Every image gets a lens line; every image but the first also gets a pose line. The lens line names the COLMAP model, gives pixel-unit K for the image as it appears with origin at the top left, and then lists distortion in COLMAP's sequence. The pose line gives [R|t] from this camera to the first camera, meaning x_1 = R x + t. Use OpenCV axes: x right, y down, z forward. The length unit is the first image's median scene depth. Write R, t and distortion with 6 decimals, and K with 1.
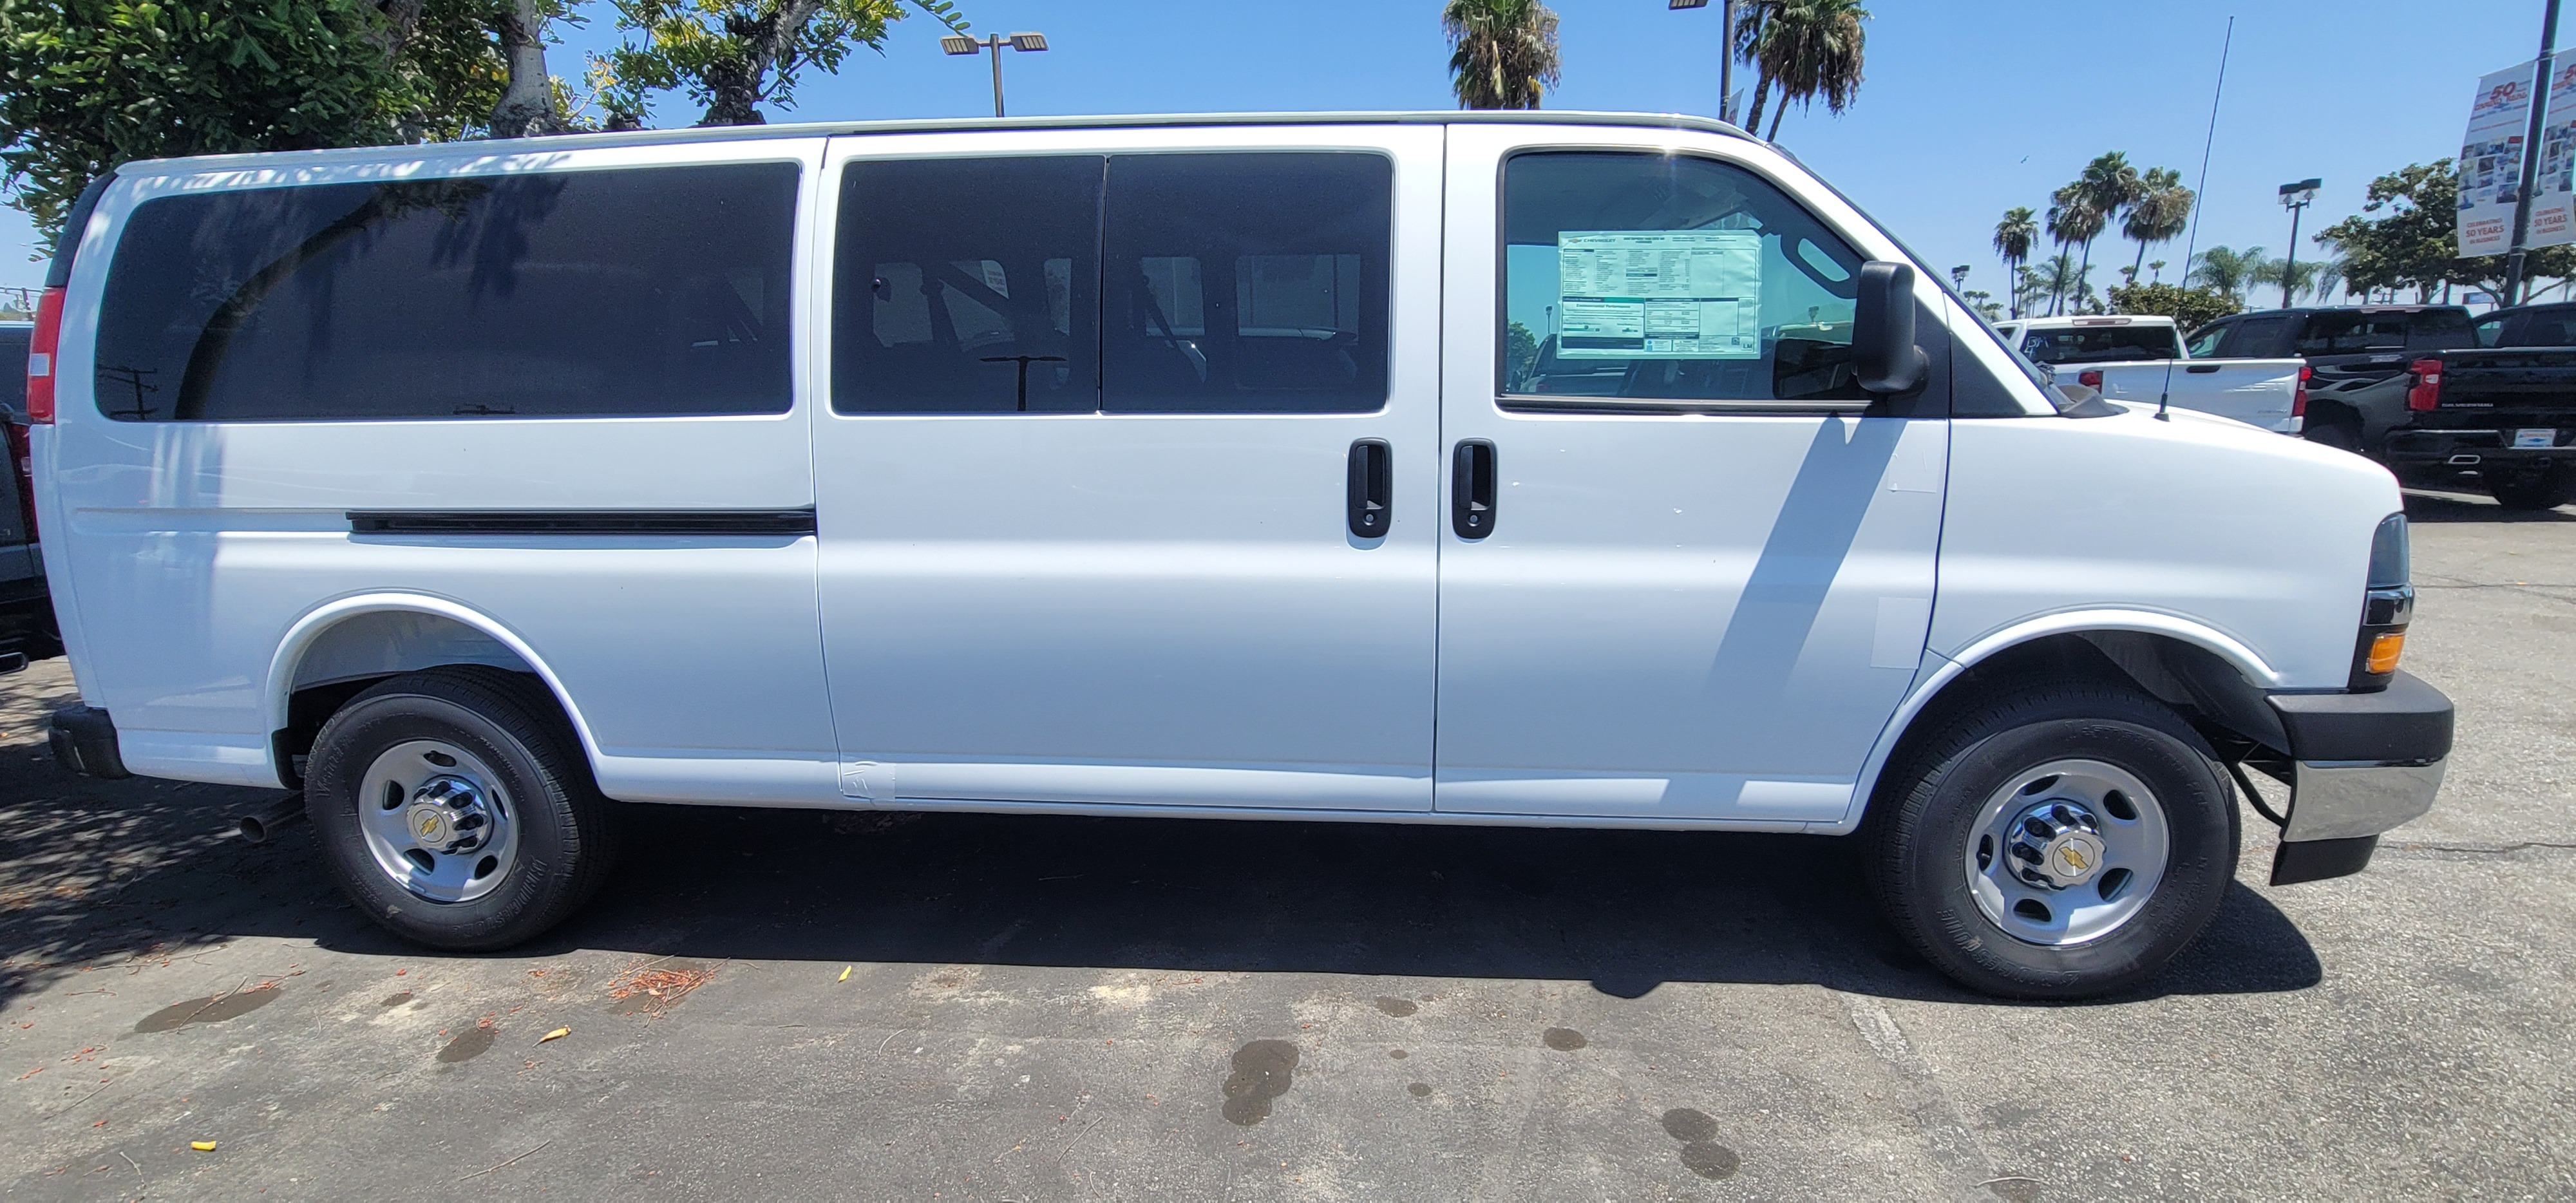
lens RADIAL K [[1139.0, 0, 1284.6], [0, 1139.0, 600.7], [0, 0, 1]] dist [0.000672, -0.000655]
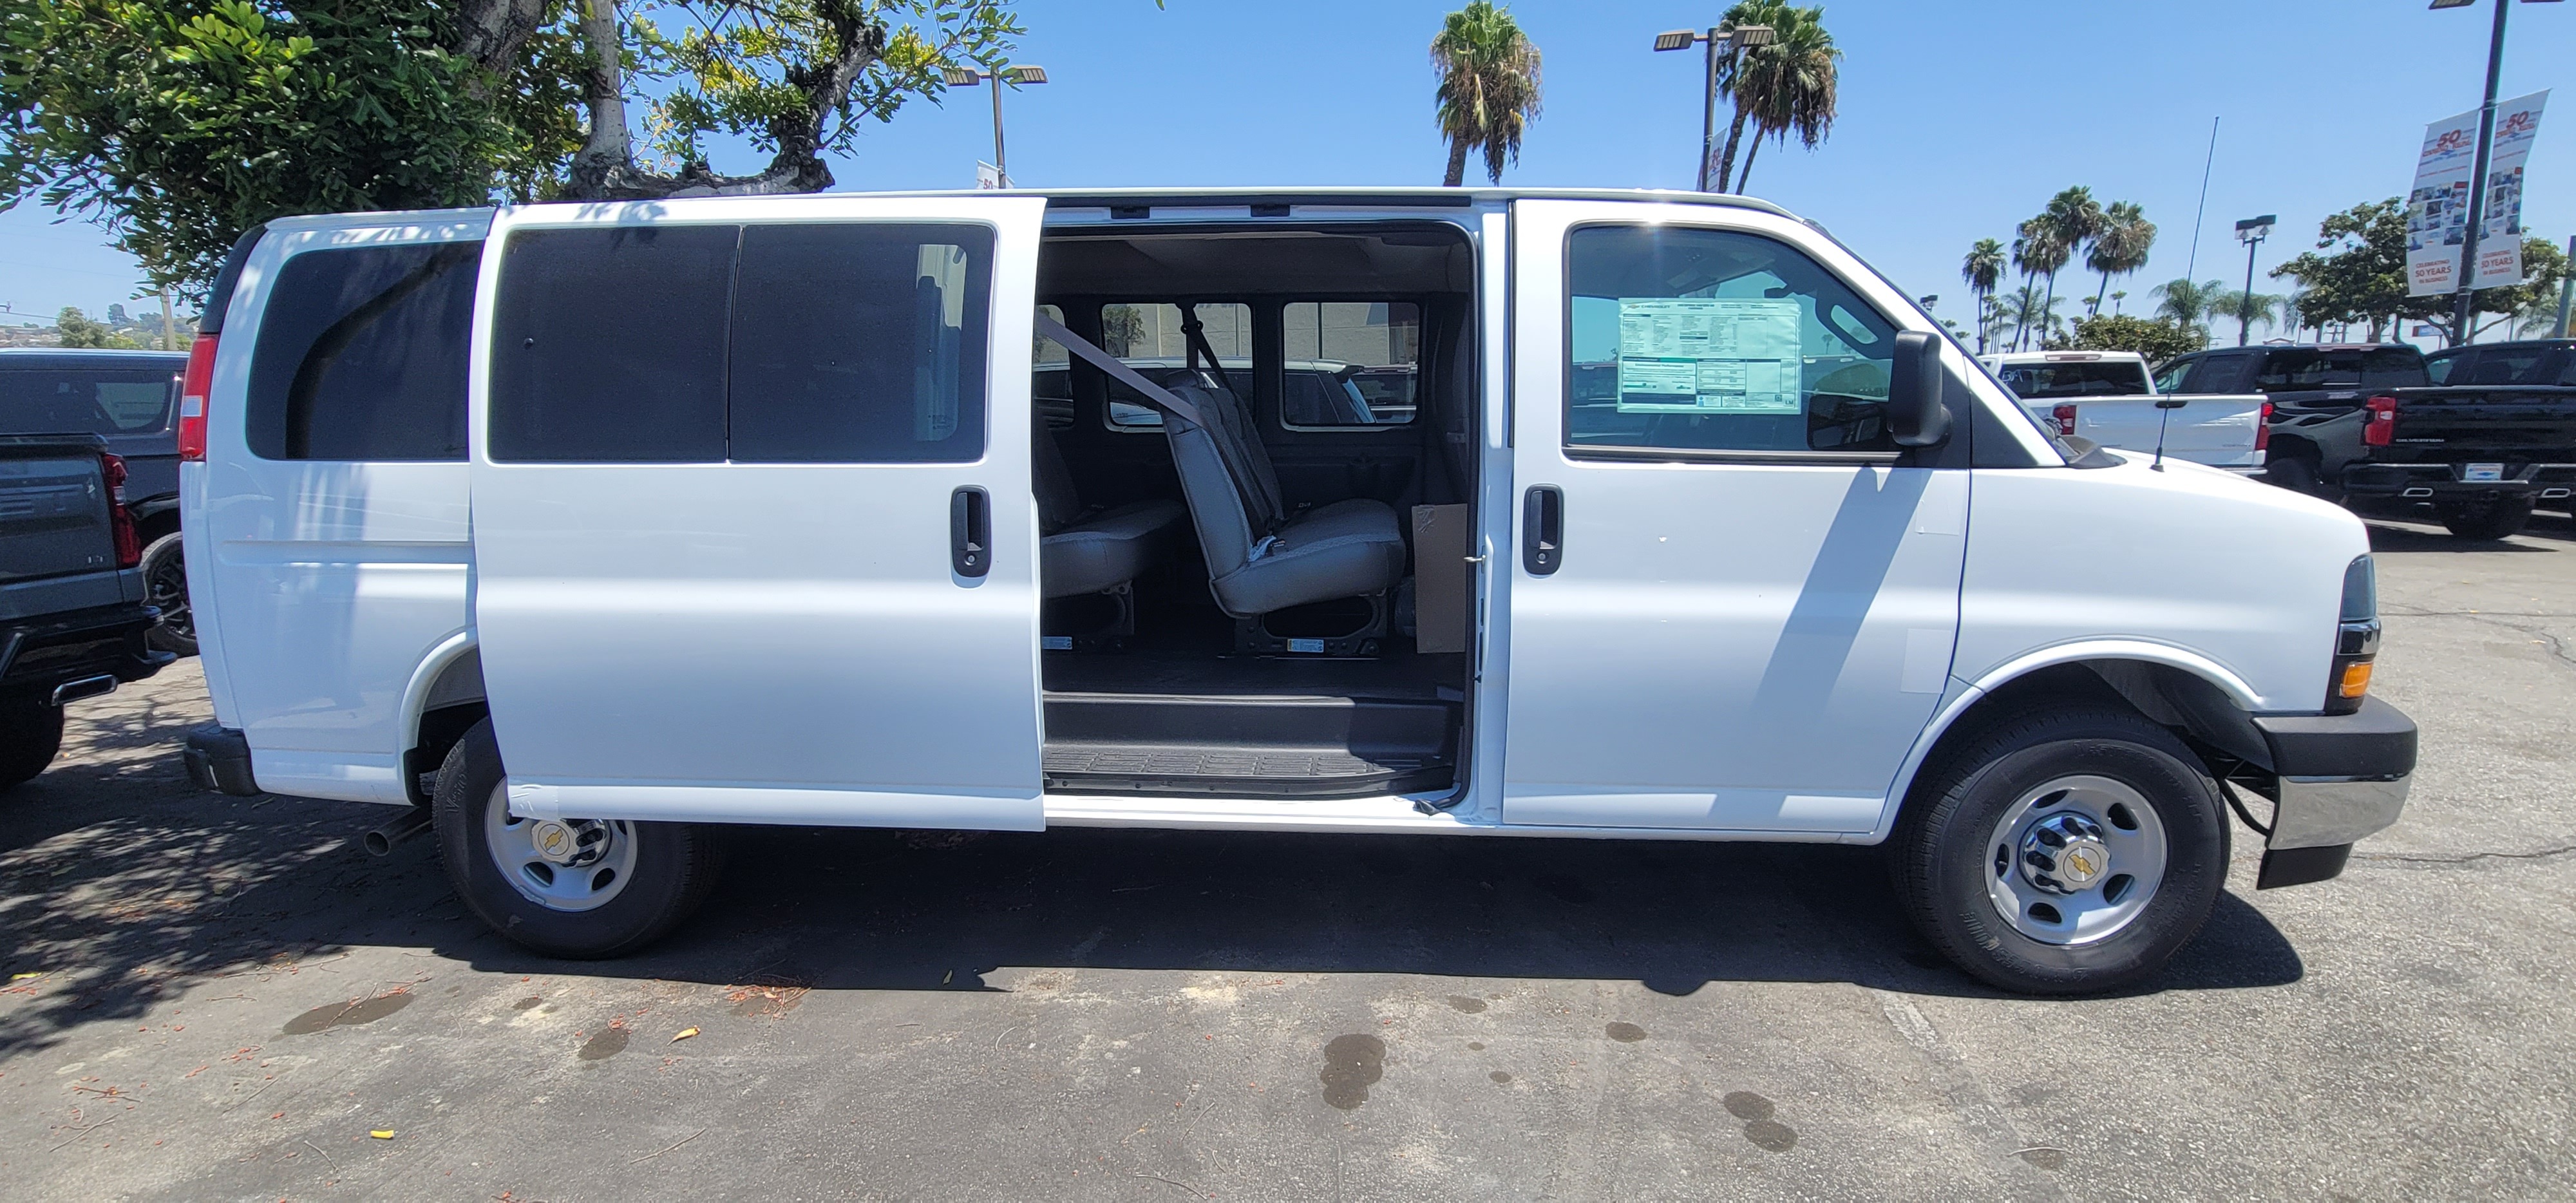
lens RADIAL K [[1136.4, 0, 1288.0], [0, 1136.4, 601.5], [0, 0, 1]] dist [-0.000198, 0.000133]
pose [[0.999793, 0.002366, 0.020229, -0.092681], [-0.001995, 0.999830, -0.018315, -0.007268], [-0.020269, 0.018271, 0.999628, -0.083954]]
